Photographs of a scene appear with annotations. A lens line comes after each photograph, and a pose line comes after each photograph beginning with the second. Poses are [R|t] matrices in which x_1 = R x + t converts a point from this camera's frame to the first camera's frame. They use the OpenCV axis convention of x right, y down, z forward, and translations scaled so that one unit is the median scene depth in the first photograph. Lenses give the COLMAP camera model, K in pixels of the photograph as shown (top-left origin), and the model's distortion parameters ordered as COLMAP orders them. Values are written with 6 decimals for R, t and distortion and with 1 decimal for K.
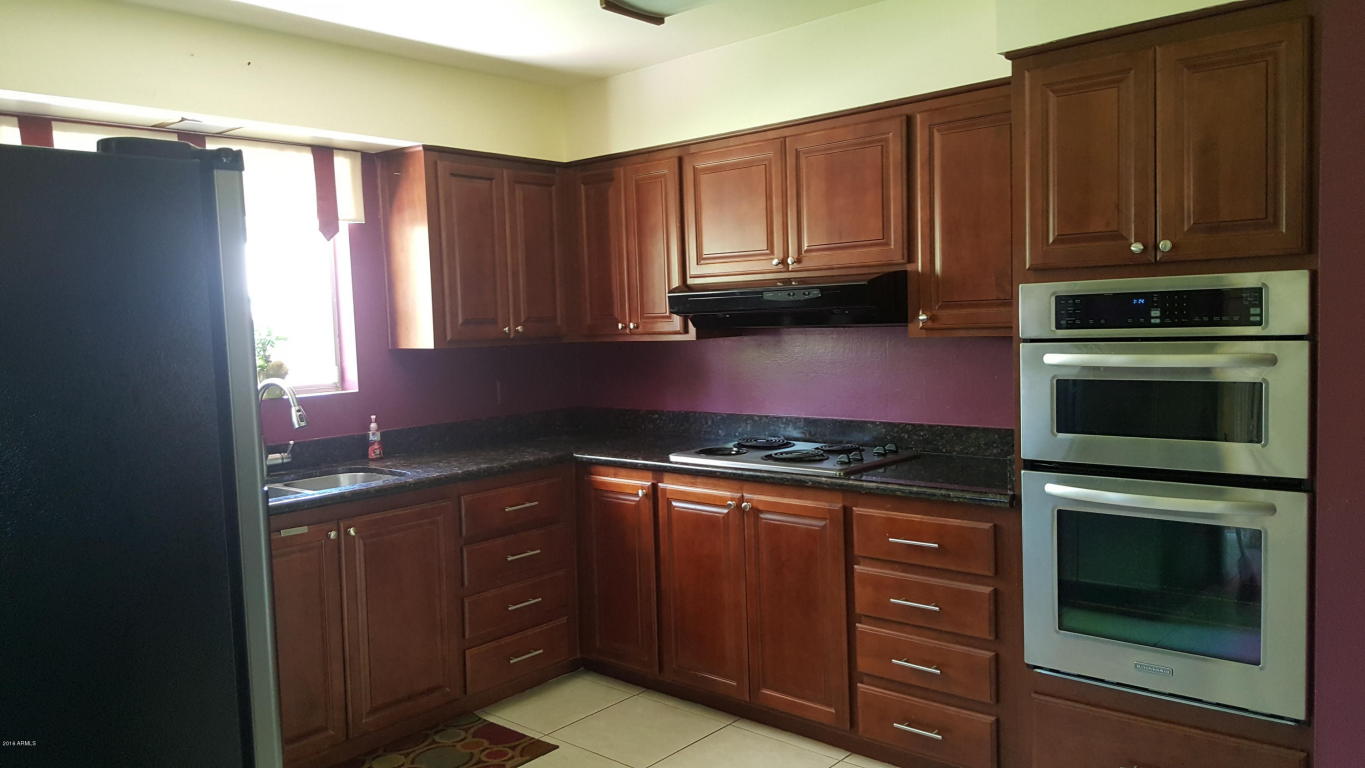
lens RADIAL K [[972.8, 0, 682.5], [0, 972.8, 384.0], [0, 0, 1]] dist [0.110339, -0.194346]
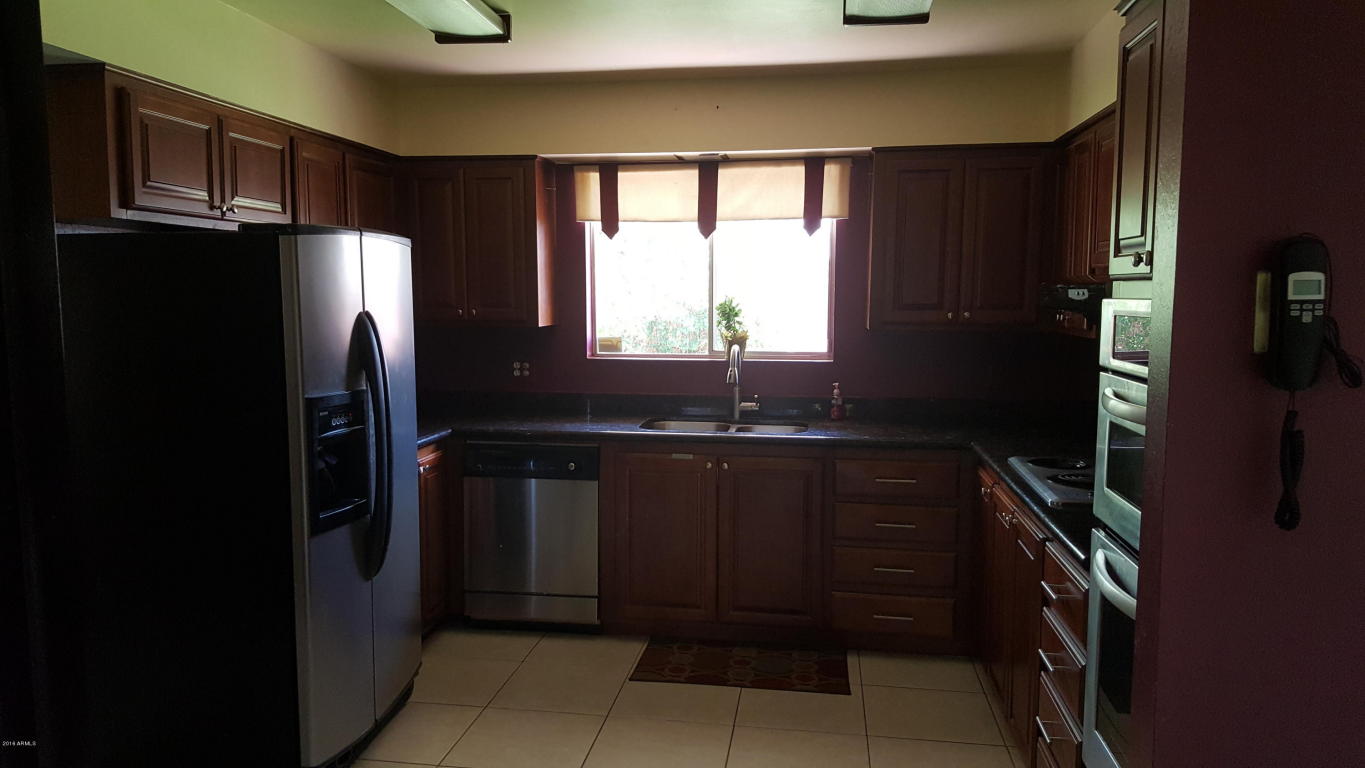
lens RADIAL K [[972.8, 0, 682.5], [0, 972.8, 384.0], [0, 0, 1]] dist [0.110339, -0.194346]
pose [[0.544845, 0.109011, -0.831421, 0.585704], [-0.076747, 0.993835, 0.080012, -0.048151], [0.835017, 0.020215, 0.549852, 0.202953]]
